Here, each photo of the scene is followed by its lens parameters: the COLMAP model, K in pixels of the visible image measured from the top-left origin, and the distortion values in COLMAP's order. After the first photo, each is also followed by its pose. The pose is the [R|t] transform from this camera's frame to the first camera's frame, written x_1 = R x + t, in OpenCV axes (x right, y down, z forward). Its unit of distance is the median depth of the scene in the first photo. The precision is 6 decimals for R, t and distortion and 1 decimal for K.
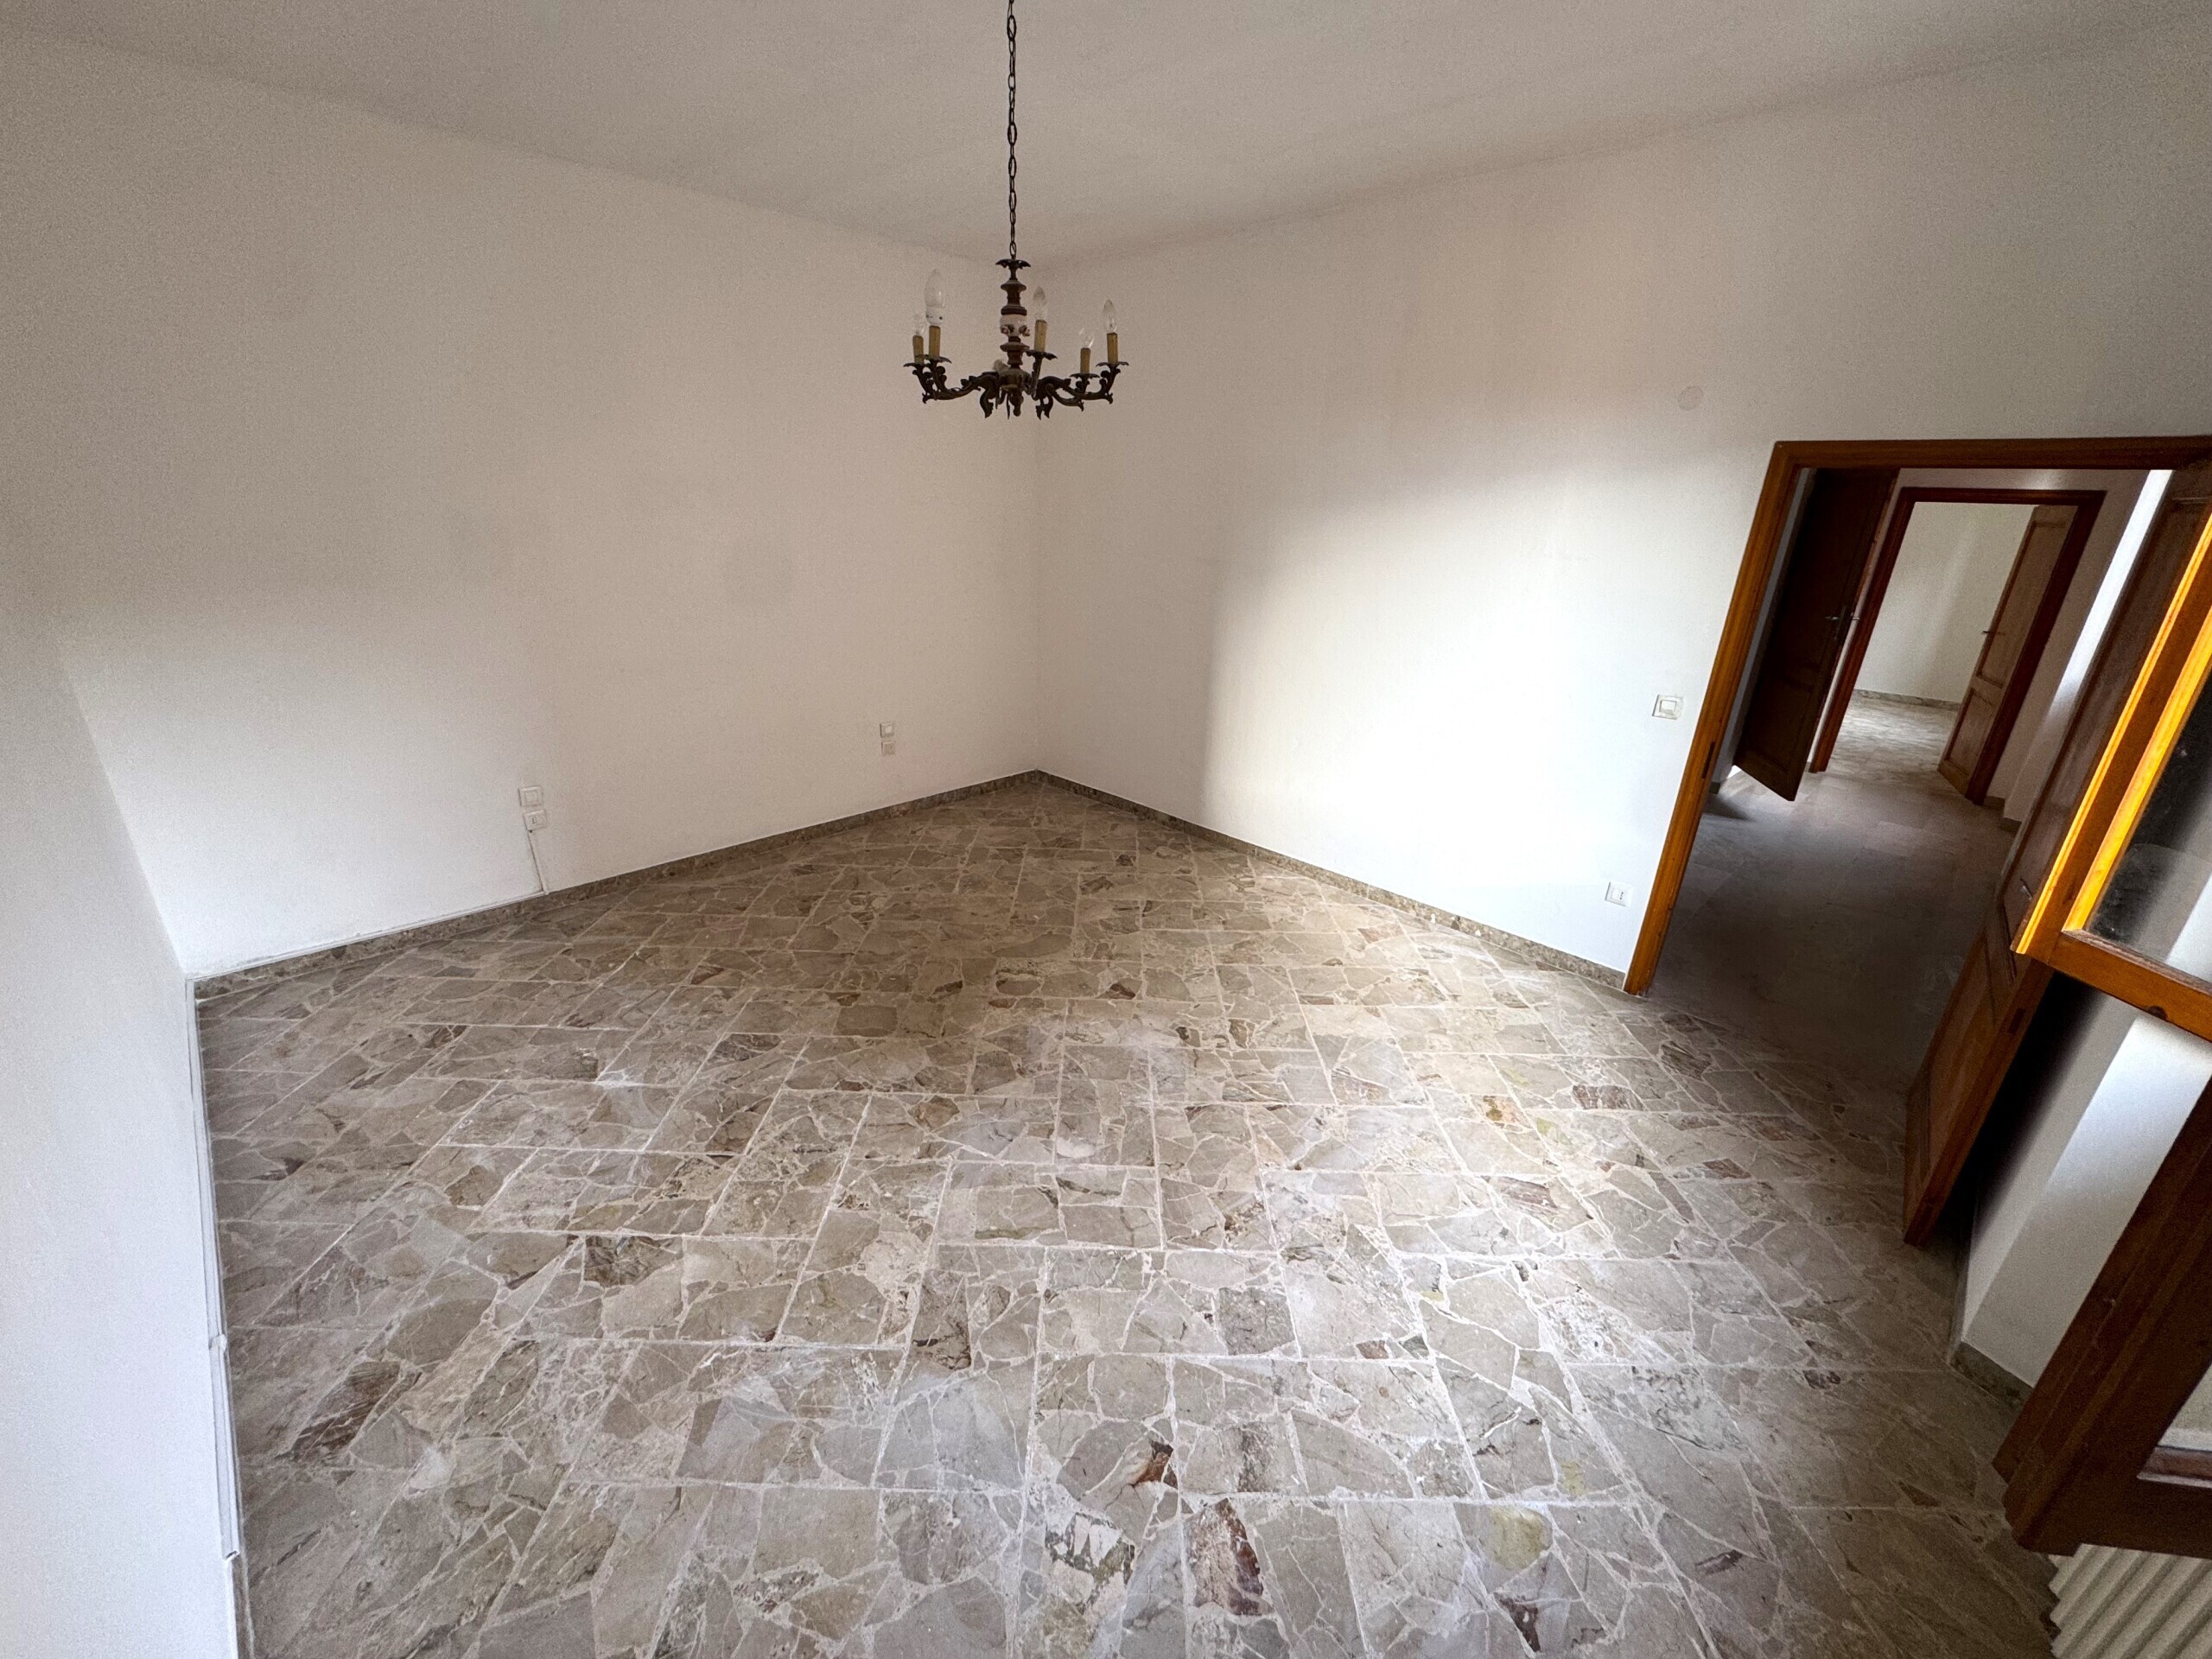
lens RADIAL K [[881.4, 0, 1110.1], [0, 881.4, 829.5], [0, 0, 1]] dist [0.001348, -0.000537]
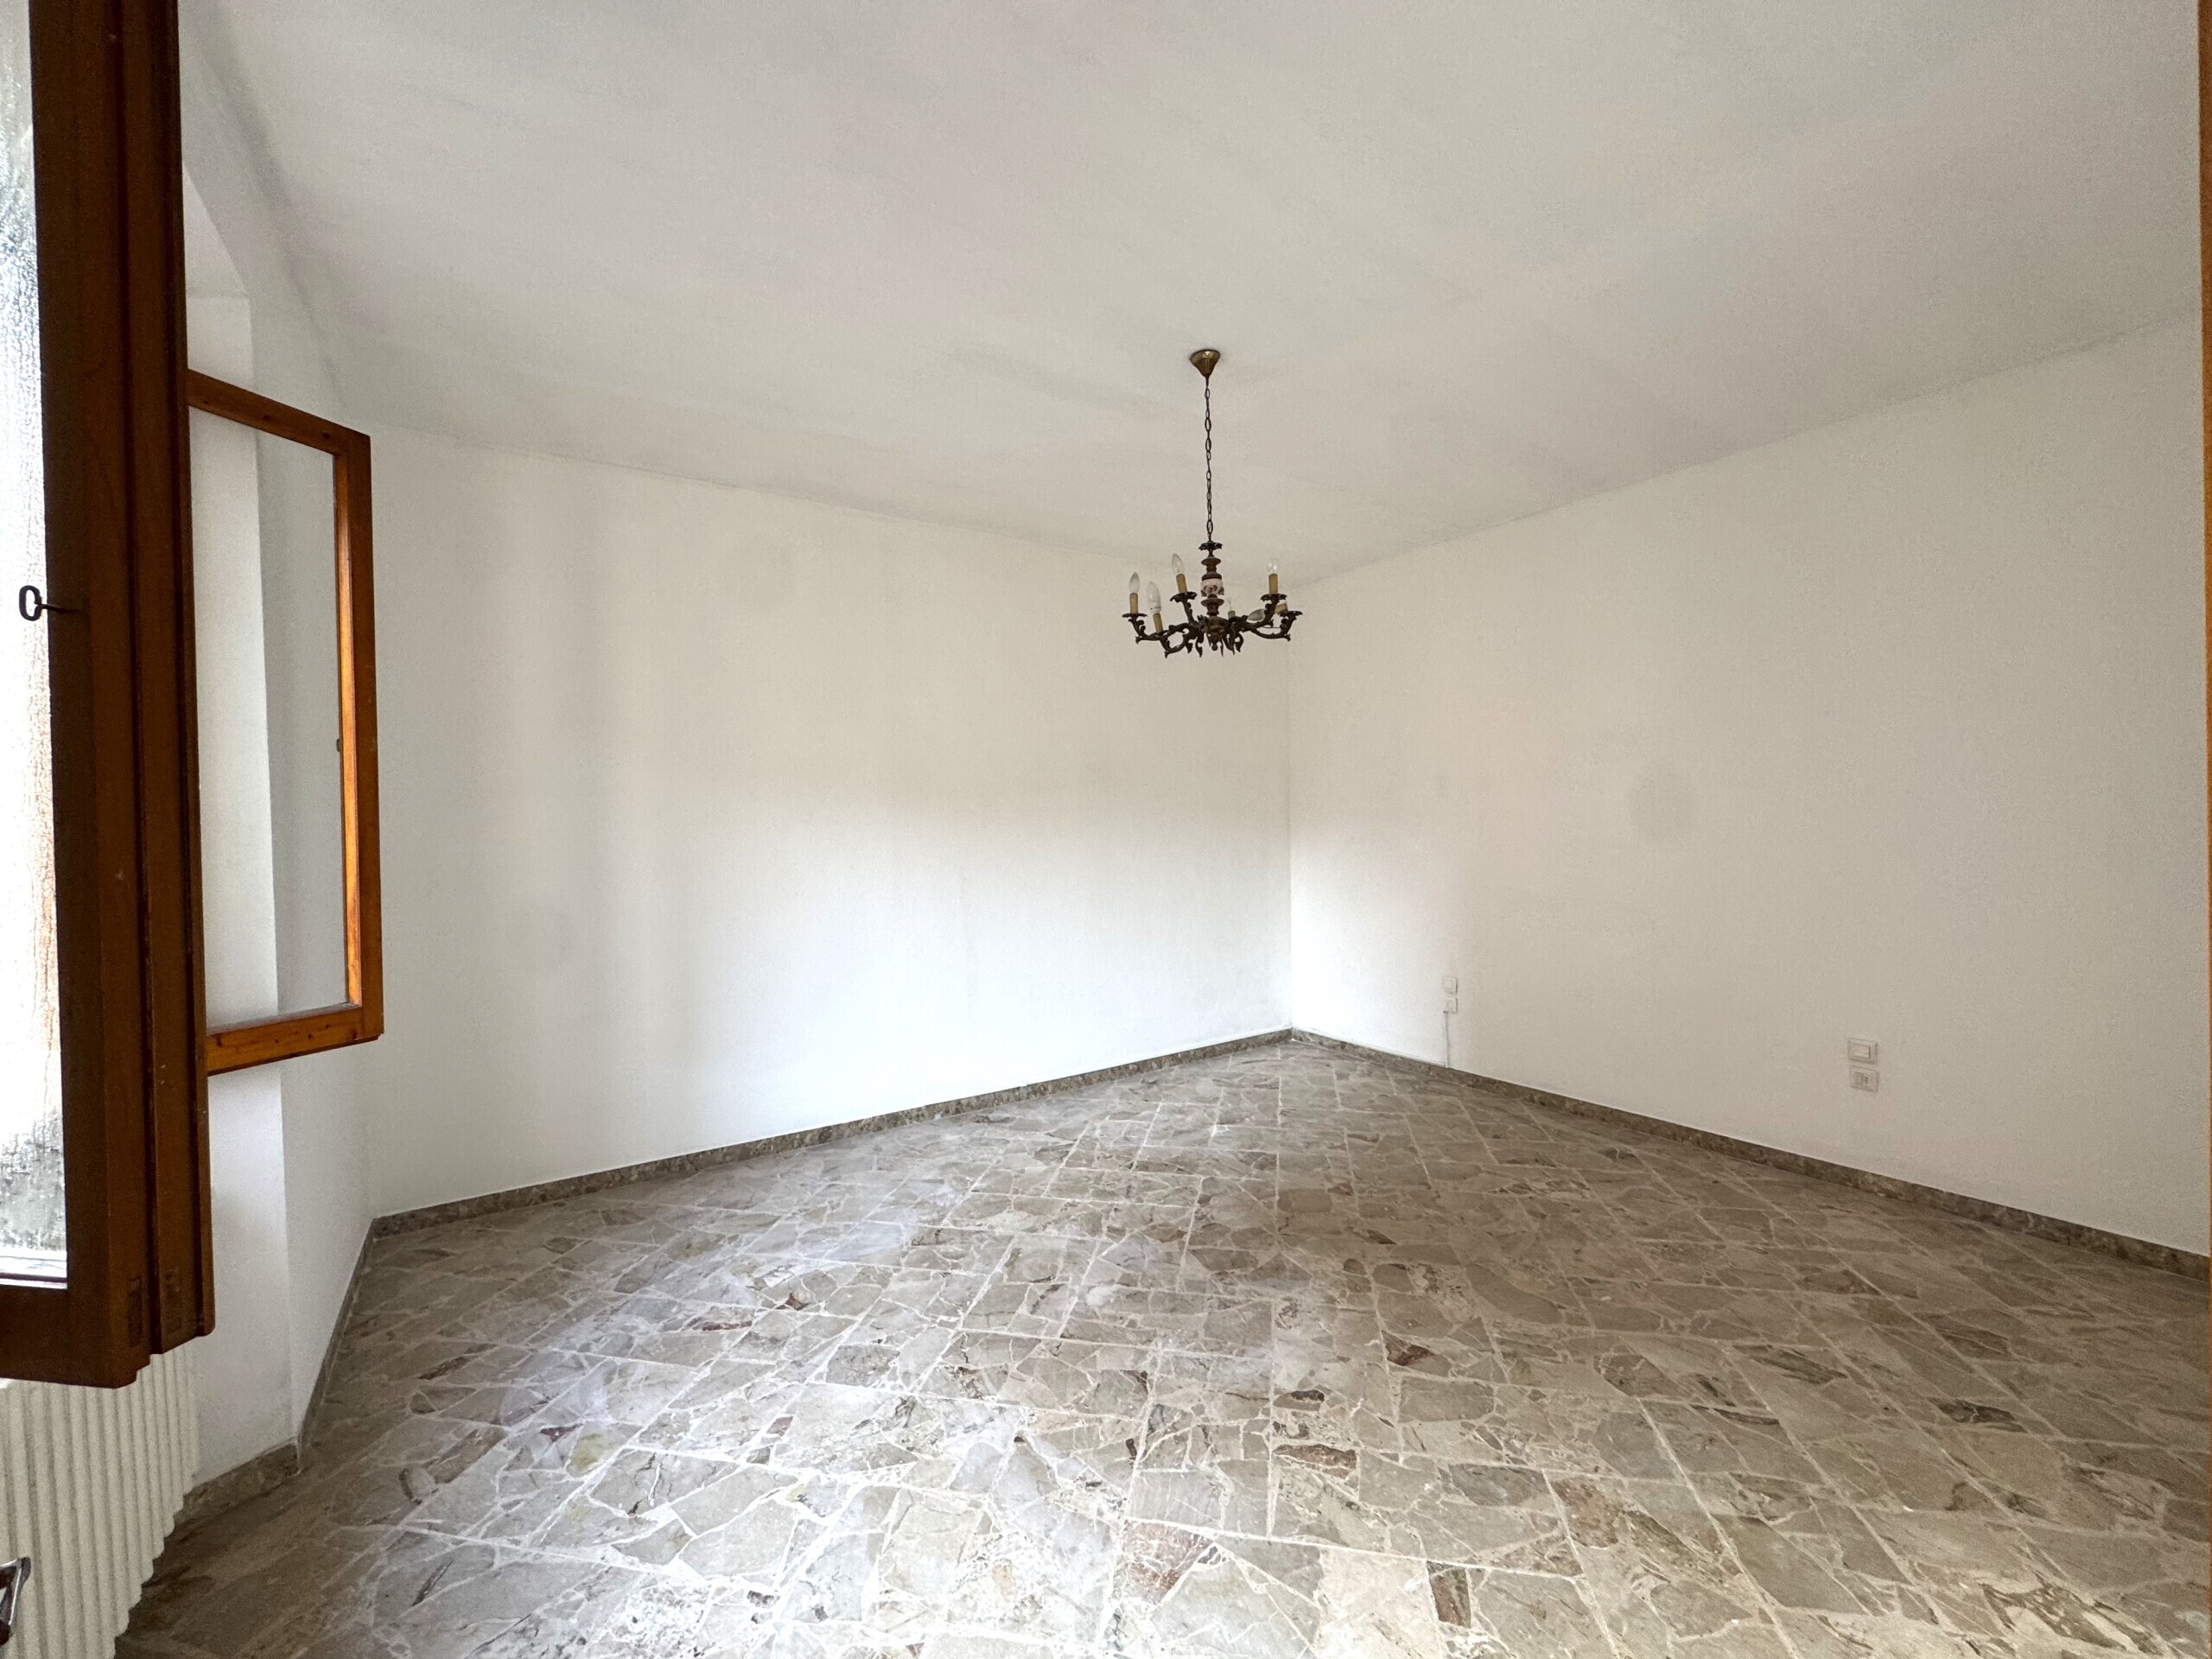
lens RADIAL K [[881.4, 0, 1108.2], [0, 881.4, 848.3], [0, 0, 1]] dist [0.001348, -0.000537]
pose [[-0.191188, 0.006160, -0.981534, 1.137829], [-0.339856, 0.937711, 0.072084, -0.245959], [0.920839, 0.347362, -0.177186, 1.181316]]
